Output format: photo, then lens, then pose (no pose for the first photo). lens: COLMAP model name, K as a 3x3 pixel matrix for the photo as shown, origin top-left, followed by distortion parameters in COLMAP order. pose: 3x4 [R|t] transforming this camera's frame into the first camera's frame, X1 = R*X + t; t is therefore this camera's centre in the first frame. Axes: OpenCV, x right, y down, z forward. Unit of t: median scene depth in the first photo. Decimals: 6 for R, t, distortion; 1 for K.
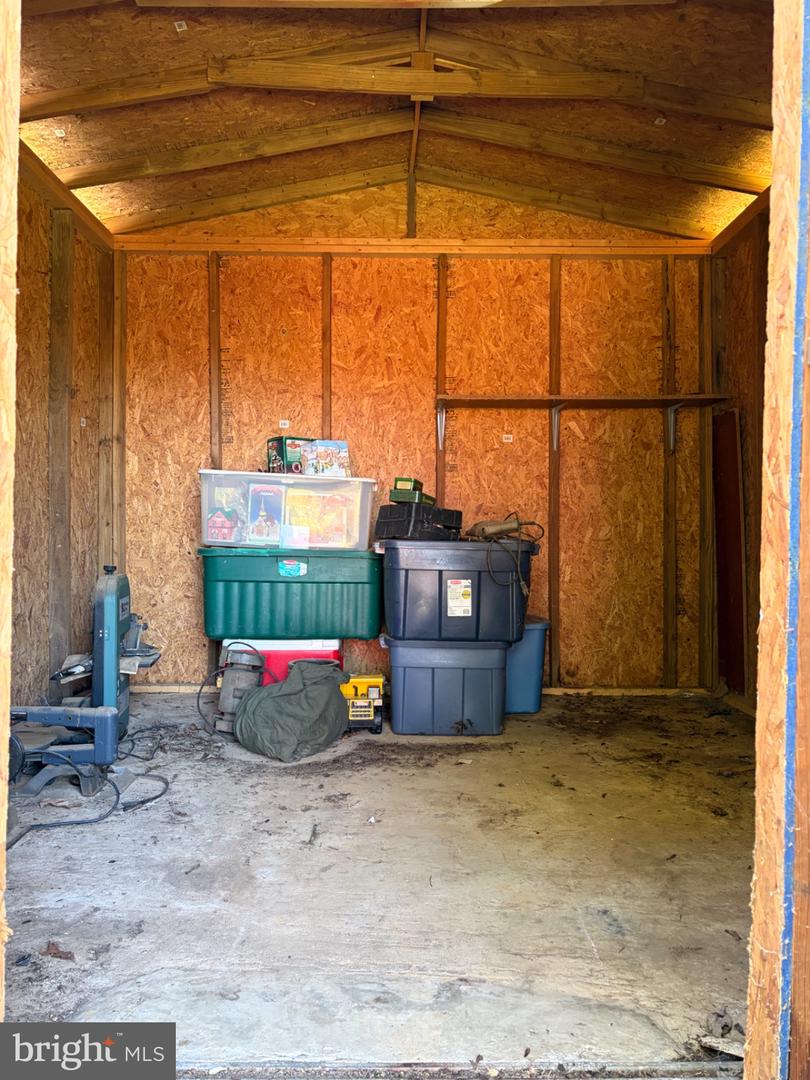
lens RADIAL K [[820.1, 0, 406.8], [0, 820.1, 532.6], [0, 0, 1]] dist [0.057513, -0.056479]
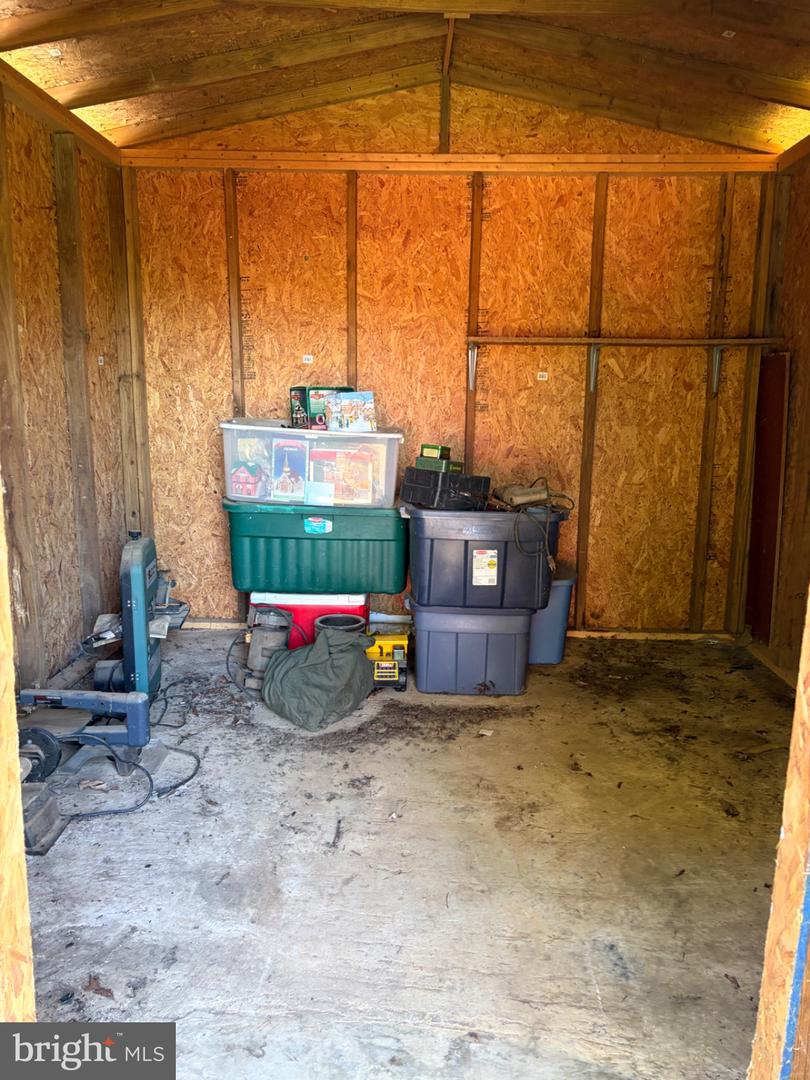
lens RADIAL K [[820.1, 0, 413.3], [0, 820.1, 541.6], [0, 0, 1]] dist [0.057513, -0.056479]
pose [[0.999458, 0.014639, -0.029495, 0.005576], [-0.008922, 0.982627, 0.185377, -0.121445], [0.031696, -0.185014, 0.982225, 0.026405]]
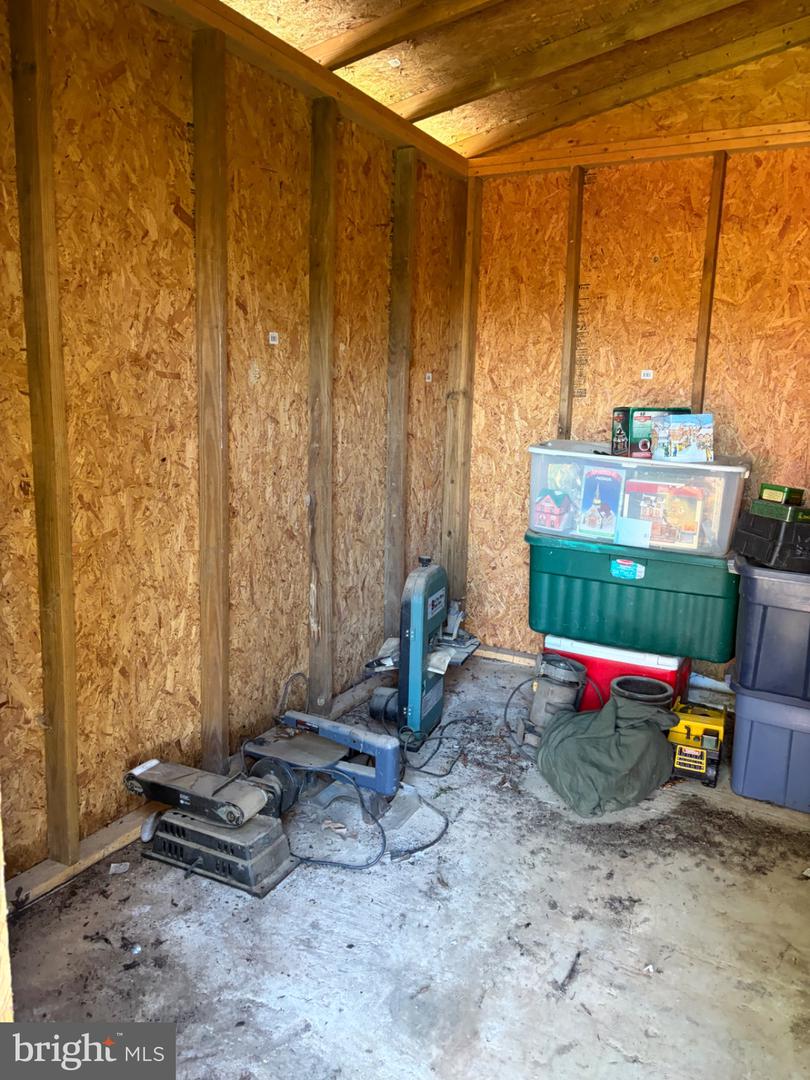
lens RADIAL K [[820.1, 0, 415.8], [0, 820.1, 539.6], [0, 0, 1]] dist [0.057513, -0.056479]
pose [[0.881283, 0.104721, -0.460840, 0.056458], [-0.023555, 0.983661, 0.178481, -0.132525], [0.472001, -0.146438, 0.869351, 0.162043]]
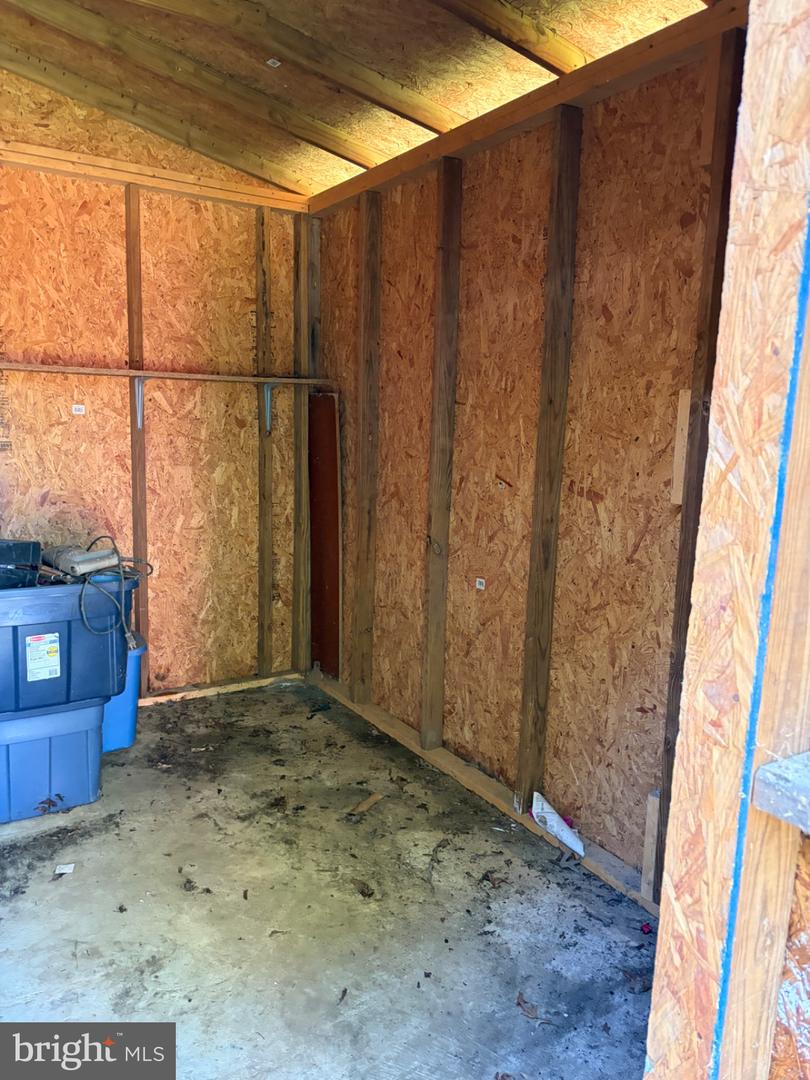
lens RADIAL K [[820.1, 0, 400.2], [0, 820.1, 535.8], [0, 0, 1]] dist [0.057513, -0.056479]
pose [[0.851118, -0.057455, 0.521821, -0.046506], [-0.028419, 0.987493, 0.155081, -0.151433], [-0.524204, -0.146822, 0.838840, 0.156550]]
